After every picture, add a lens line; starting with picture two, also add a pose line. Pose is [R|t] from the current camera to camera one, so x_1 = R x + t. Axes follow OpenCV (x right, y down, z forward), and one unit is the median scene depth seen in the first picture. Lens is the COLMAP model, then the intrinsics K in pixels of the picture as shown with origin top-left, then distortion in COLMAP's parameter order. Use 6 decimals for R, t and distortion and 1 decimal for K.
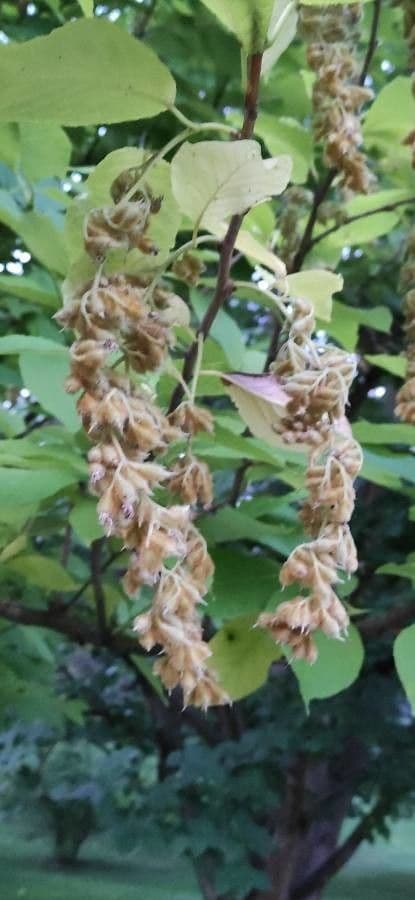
lens RADIAL K [[3309.1, 0, 207.7], [0, 3309.1, 449.7], [0, 0, 1]] dist [0.236484, 0.000000]
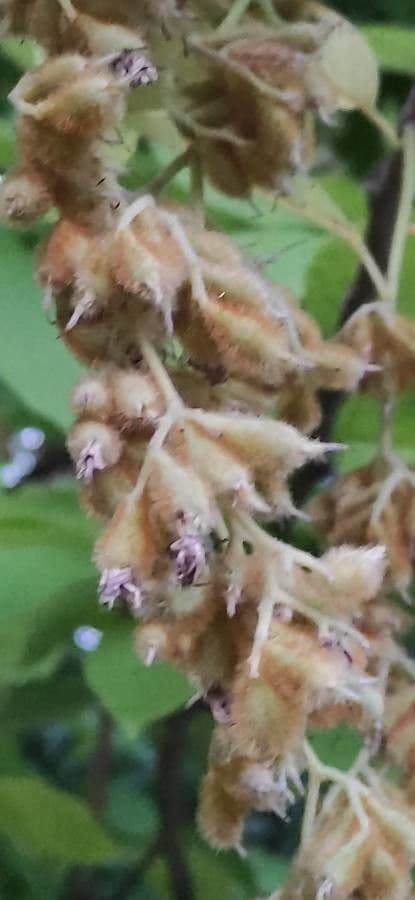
lens RADIAL K [[3309.1, 0, 206.8], [0, 3309.1, 450.4], [0, 0, 1]] dist [0.236484, 0.000000]
pose [[0.997225, -0.027403, -0.069215, -0.000142], [0.019417, 0.993346, -0.113517, 0.043791], [0.071865, 0.111858, 0.991122, 0.678691]]
